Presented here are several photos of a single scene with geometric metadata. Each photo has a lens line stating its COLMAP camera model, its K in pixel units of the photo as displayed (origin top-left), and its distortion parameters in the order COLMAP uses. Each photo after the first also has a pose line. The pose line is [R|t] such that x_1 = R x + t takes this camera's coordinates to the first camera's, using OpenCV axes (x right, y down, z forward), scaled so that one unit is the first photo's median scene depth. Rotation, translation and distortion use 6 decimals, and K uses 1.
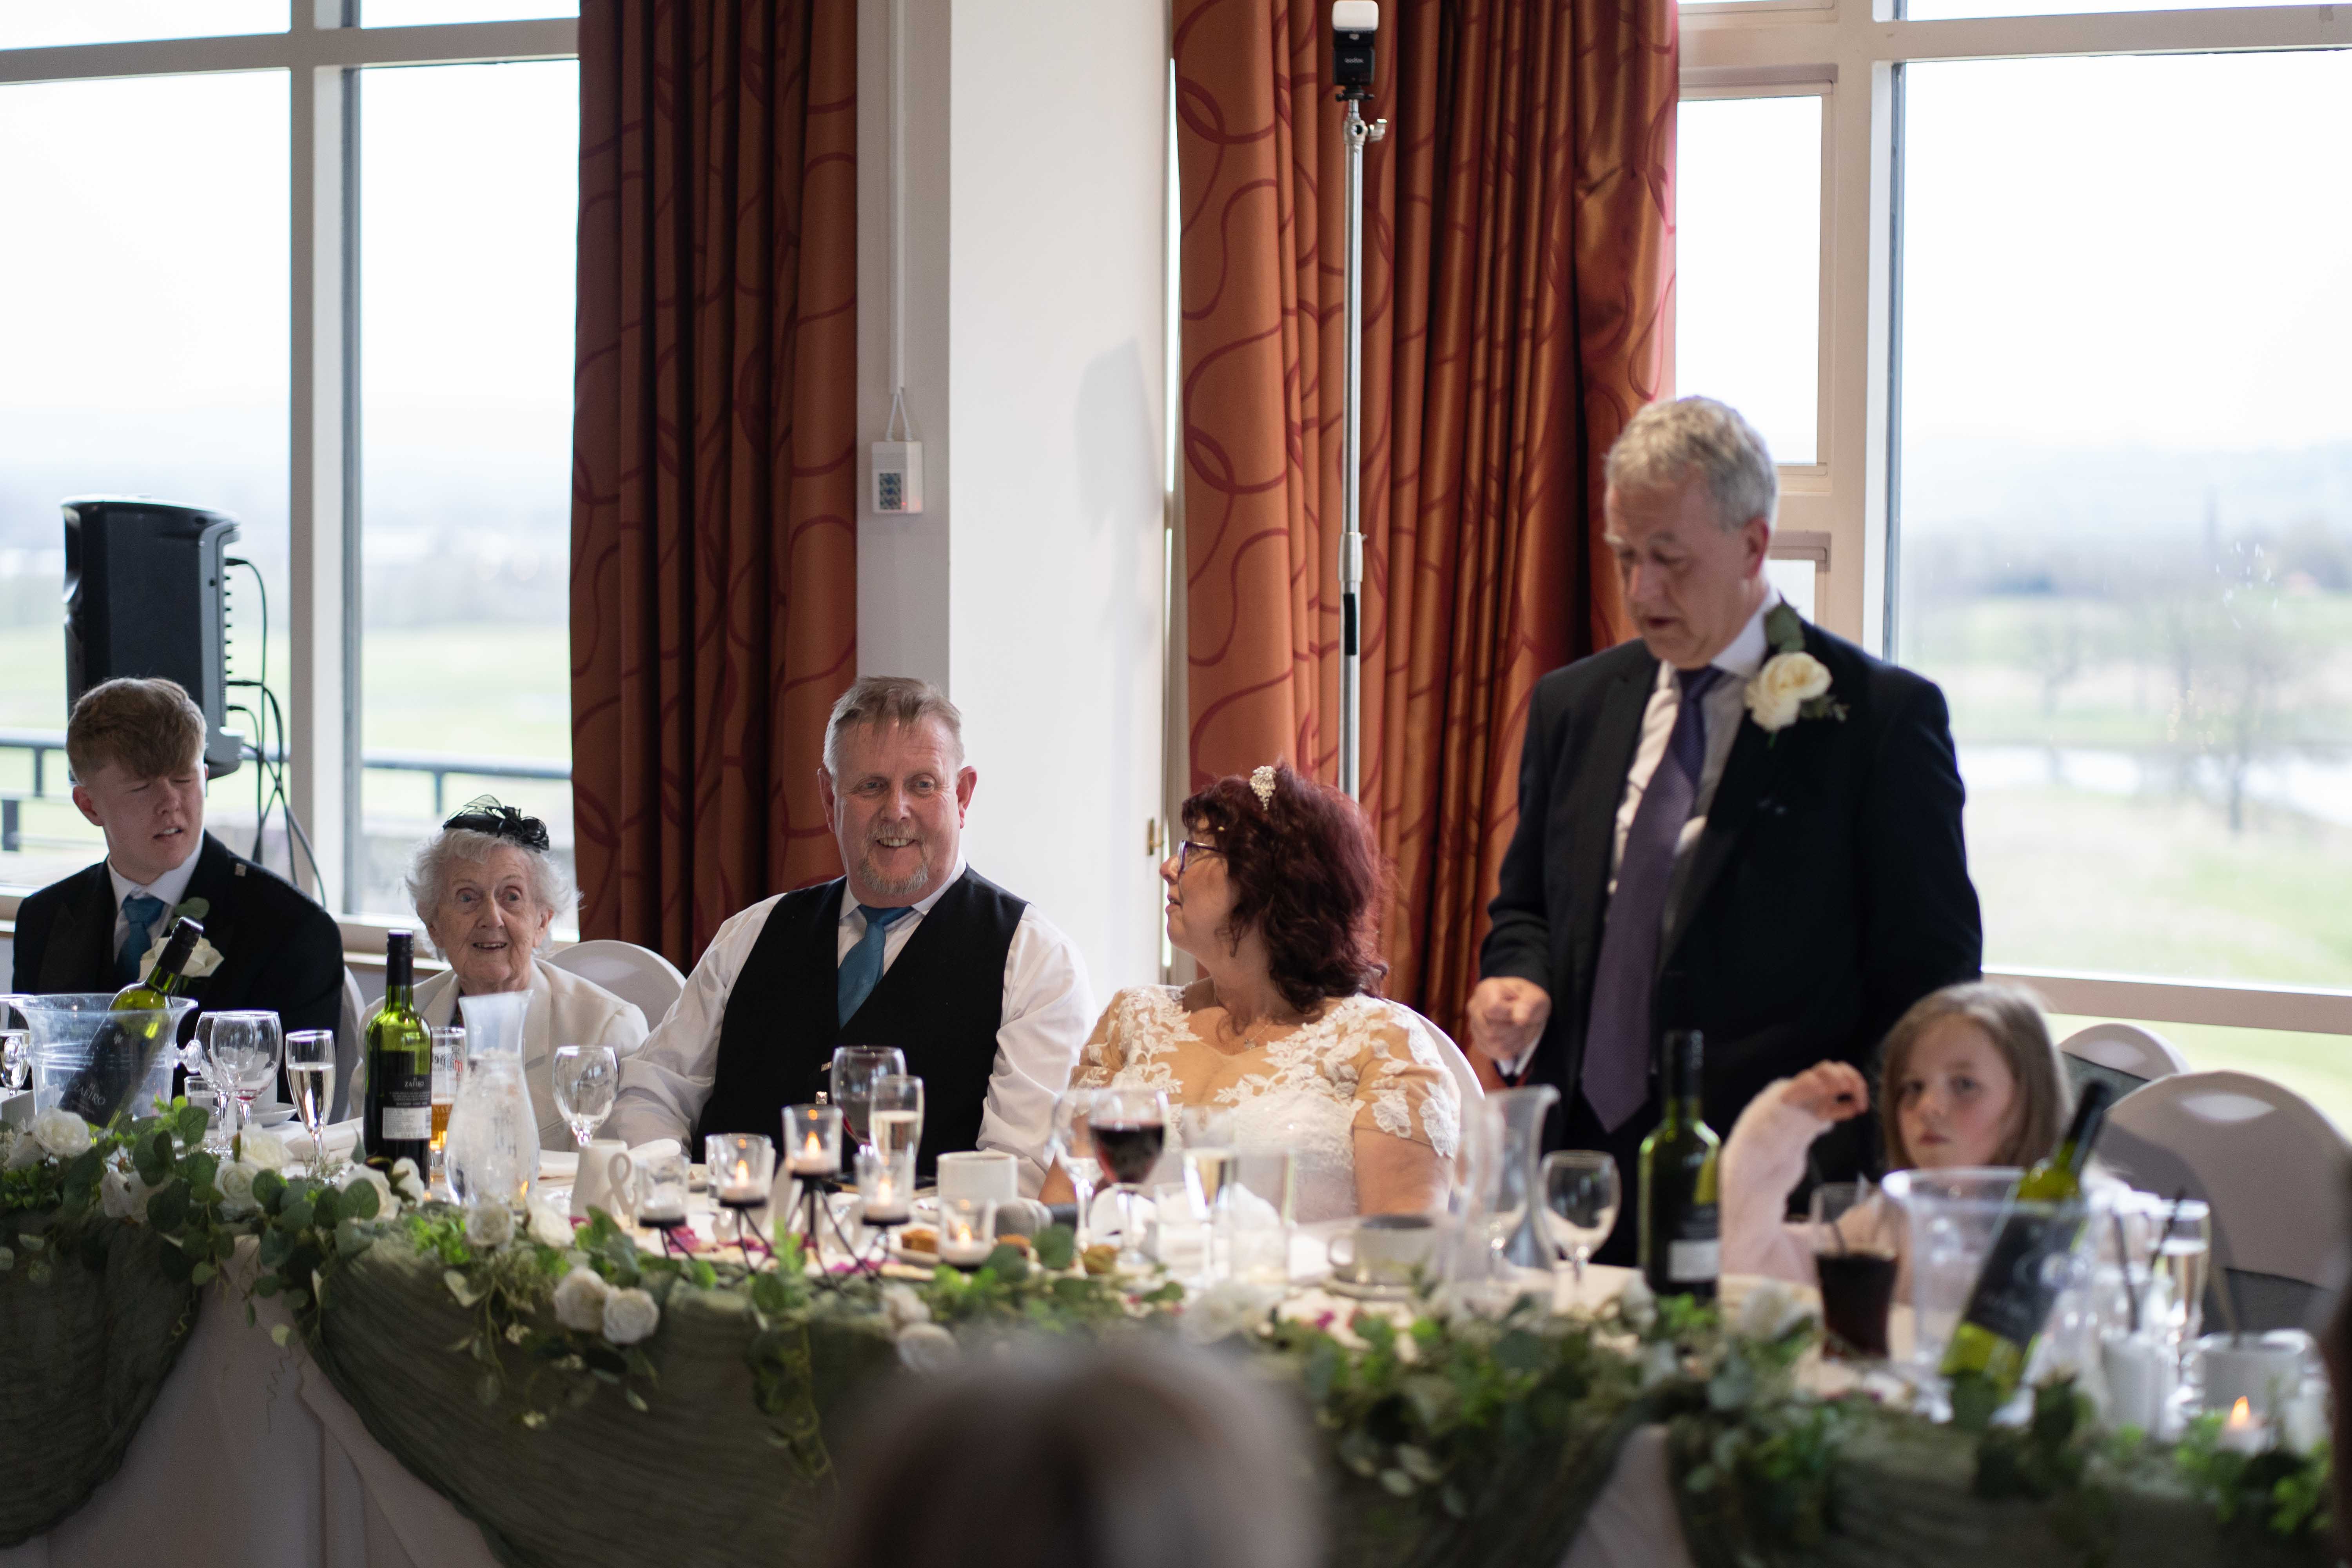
lens RADIAL K [[5580.1, 0, 1181.9], [0, 5580.1, 765.8], [0, 0, 1]] dist [0.151989, -2.833146]
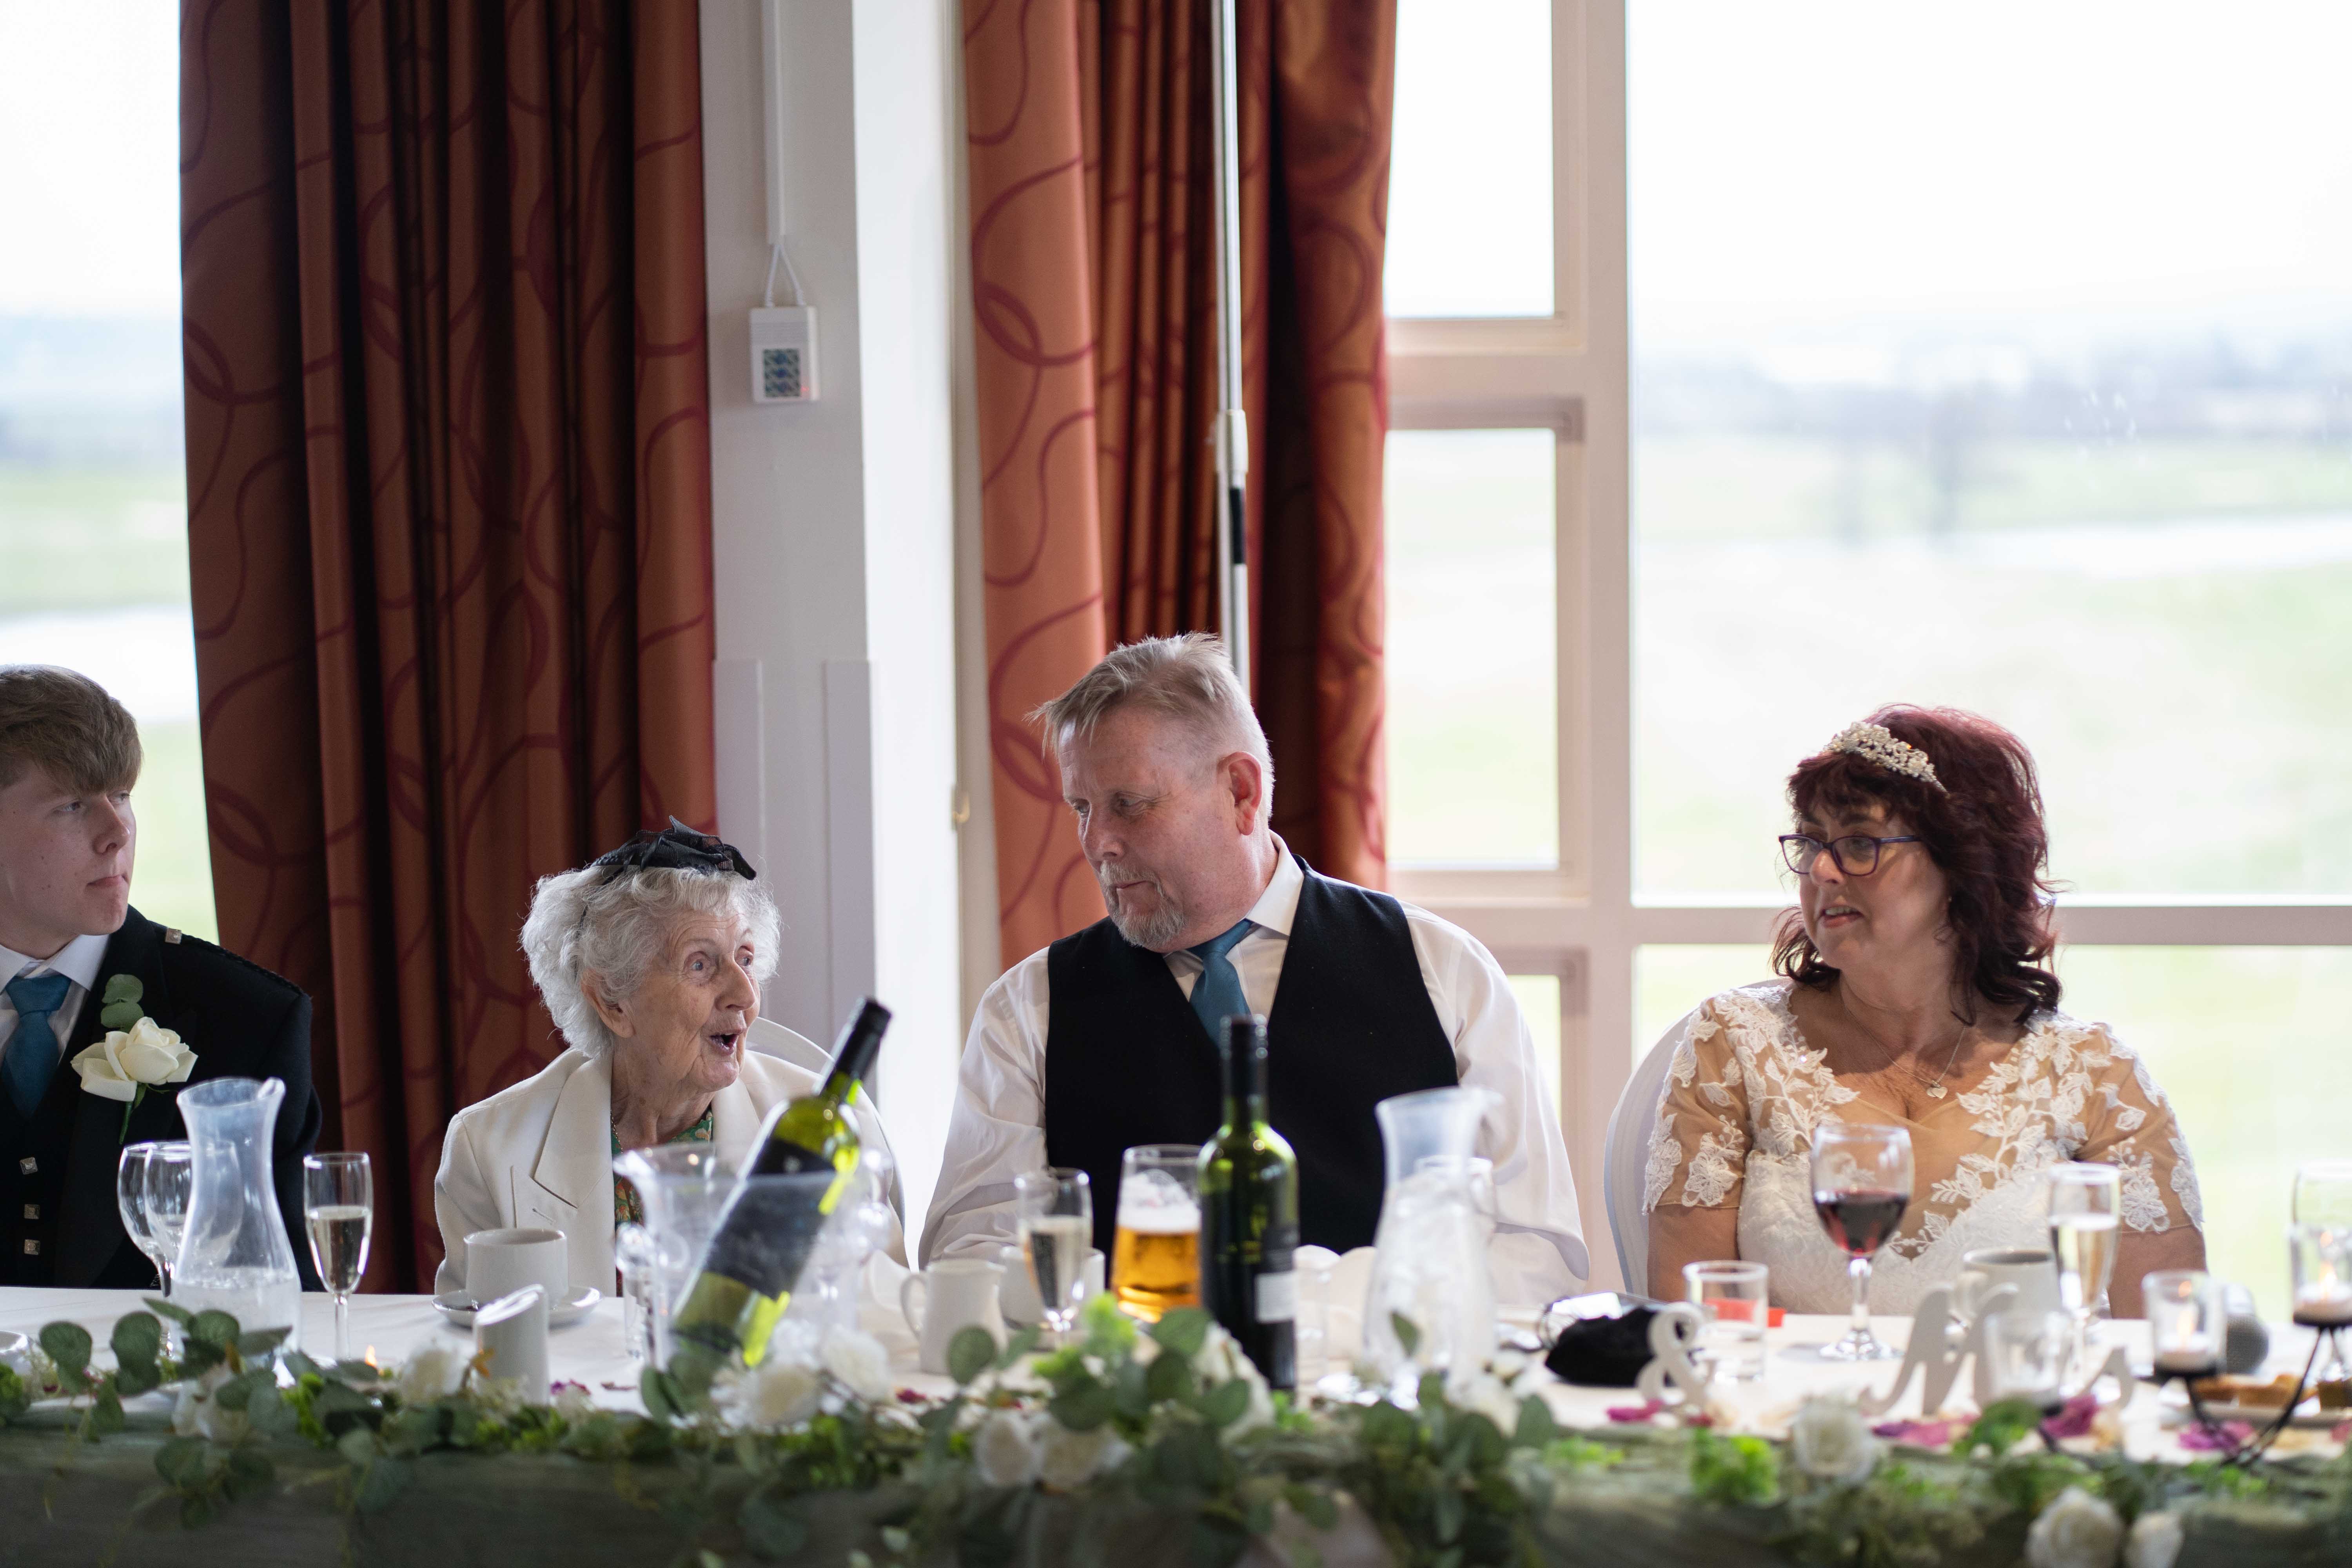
lens RADIAL K [[5580.1, 0, 1181.9], [0, 5580.1, 765.8], [0, 0, 1]] dist [0.151989, -2.833146]
pose [[0.883761, -0.059663, 0.464119, -0.444692], [0.048824, 0.998182, 0.035347, -0.025111], [-0.465384, -0.008578, 0.885067, 0.378020]]
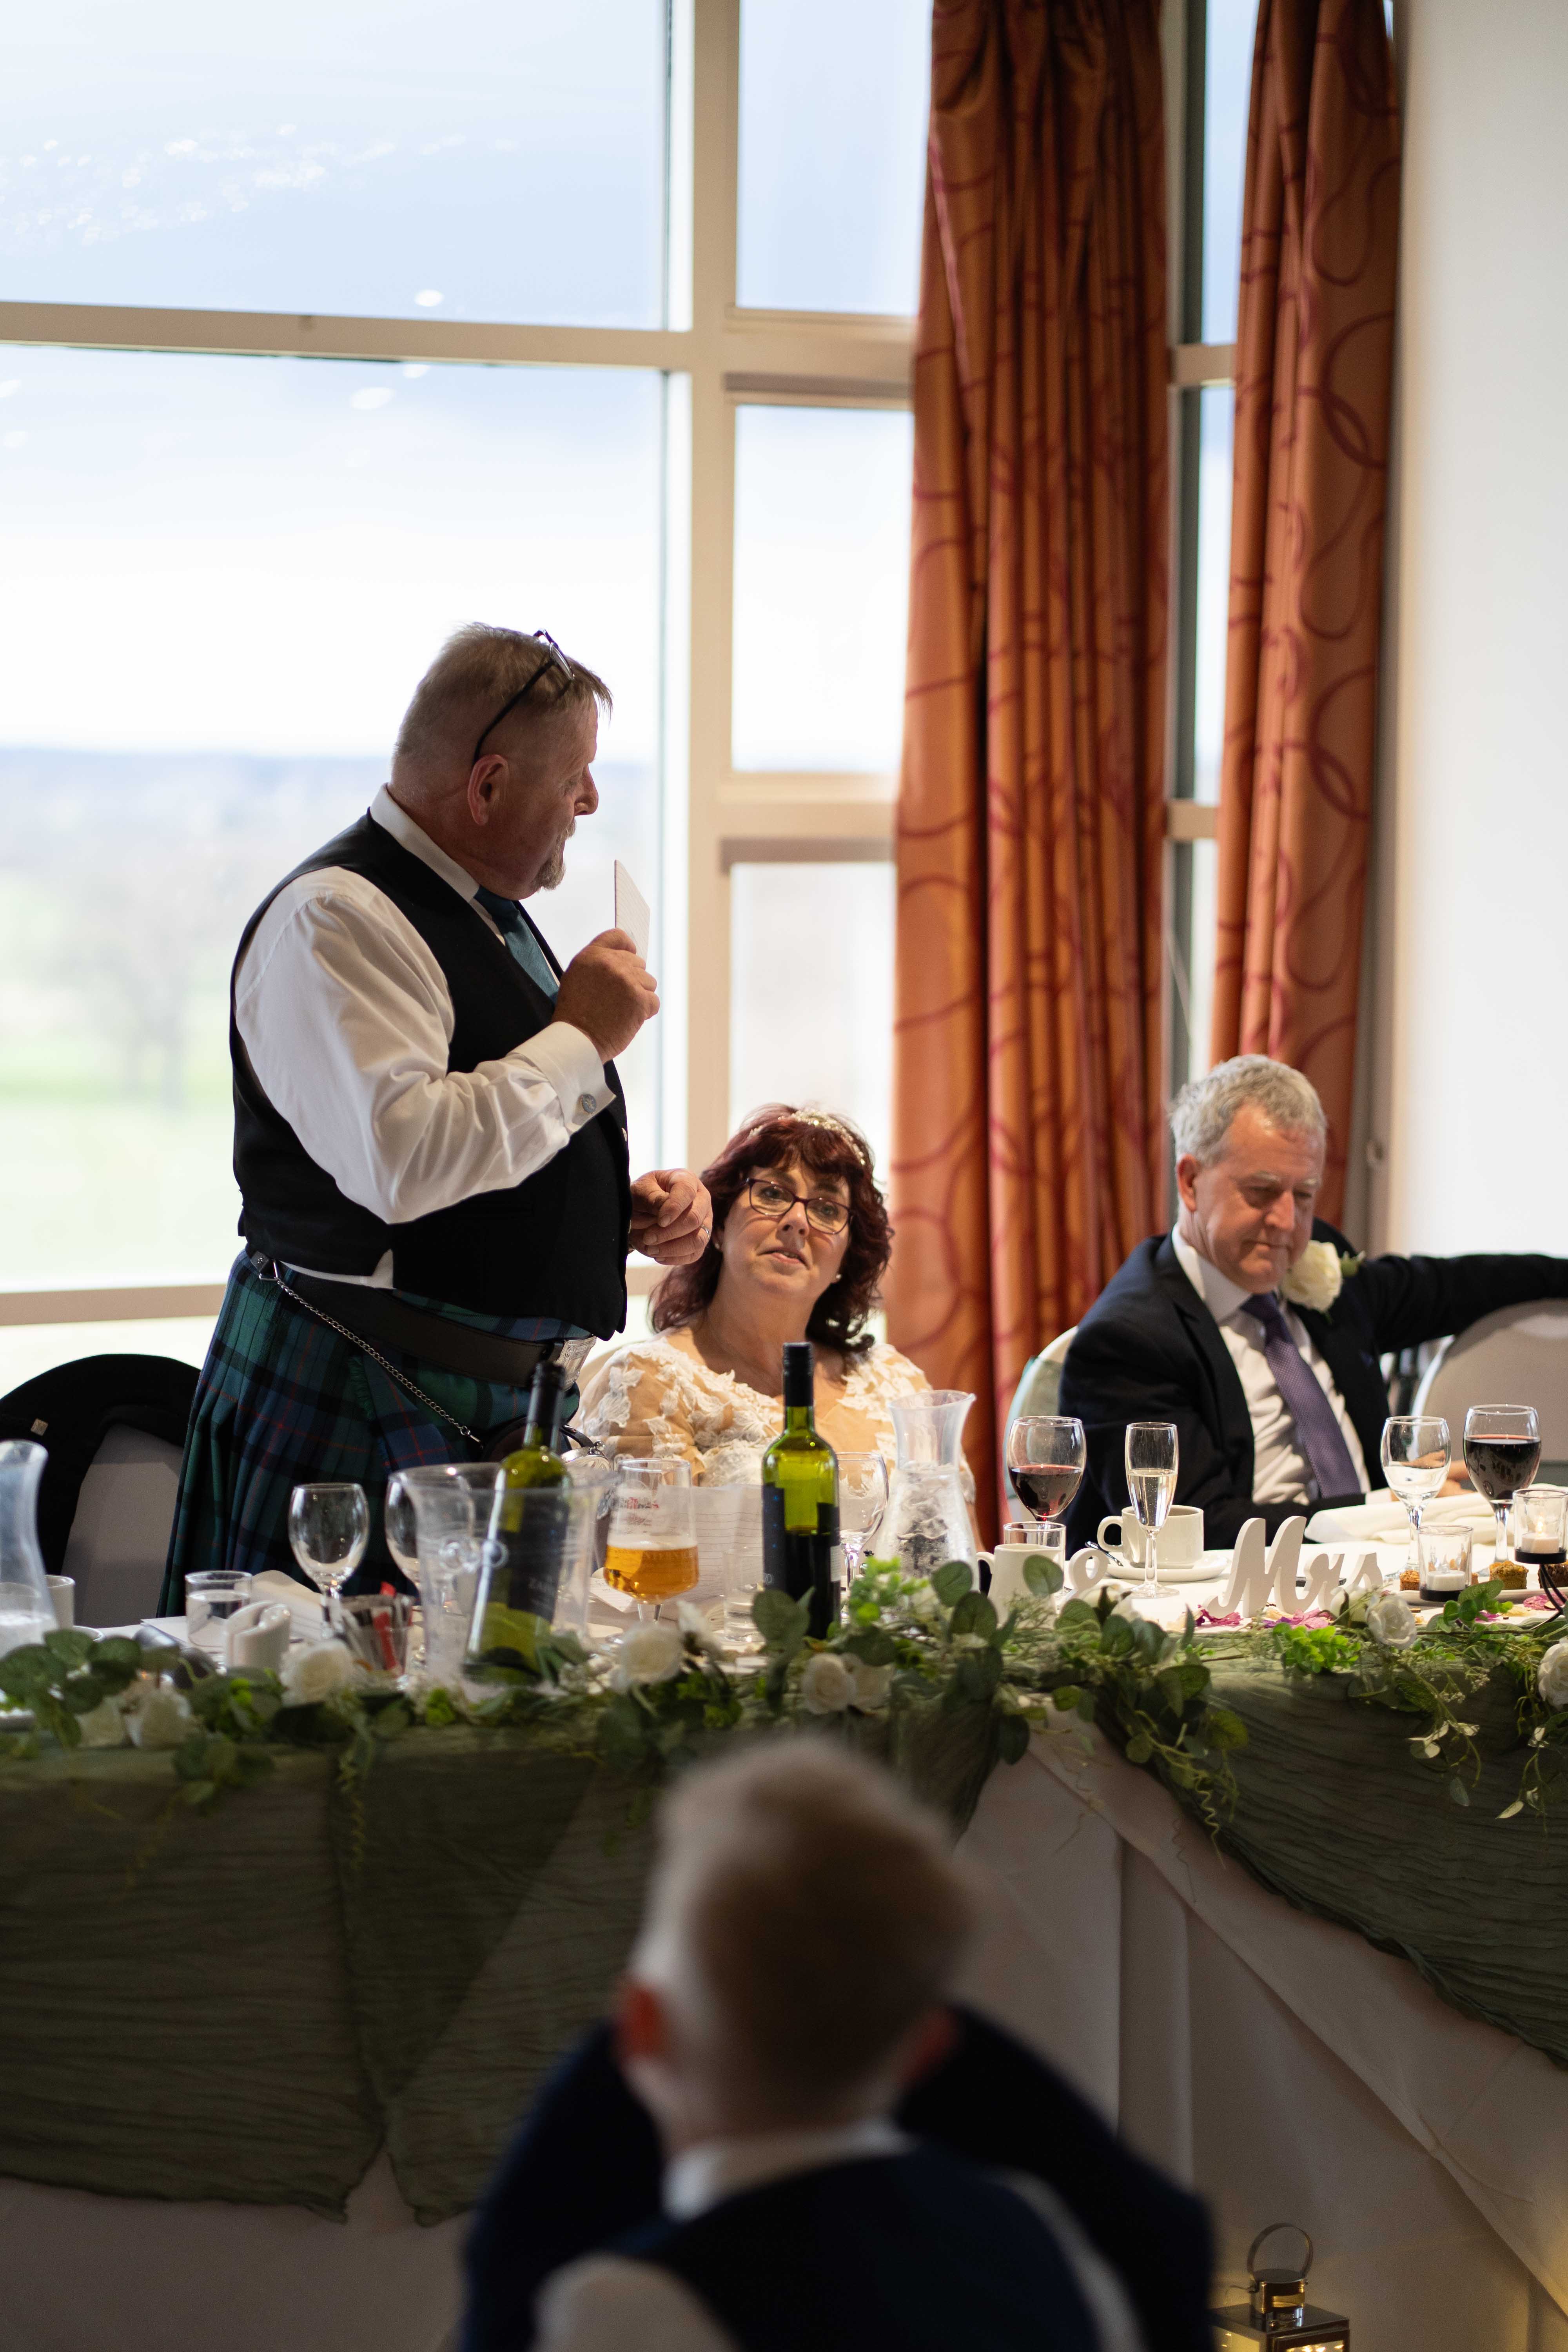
lens RADIAL K [[5564.3, 0, 782.3], [0, 5564.3, 1177.8], [0, 0, 1]] dist [0.126636, -2.662127]
pose [[0.427828, -0.075962, 0.900662, -0.874877], [0.046339, 0.996995, 0.062075, -0.047355], [-0.902671, 0.015179, 0.430063, 0.605760]]
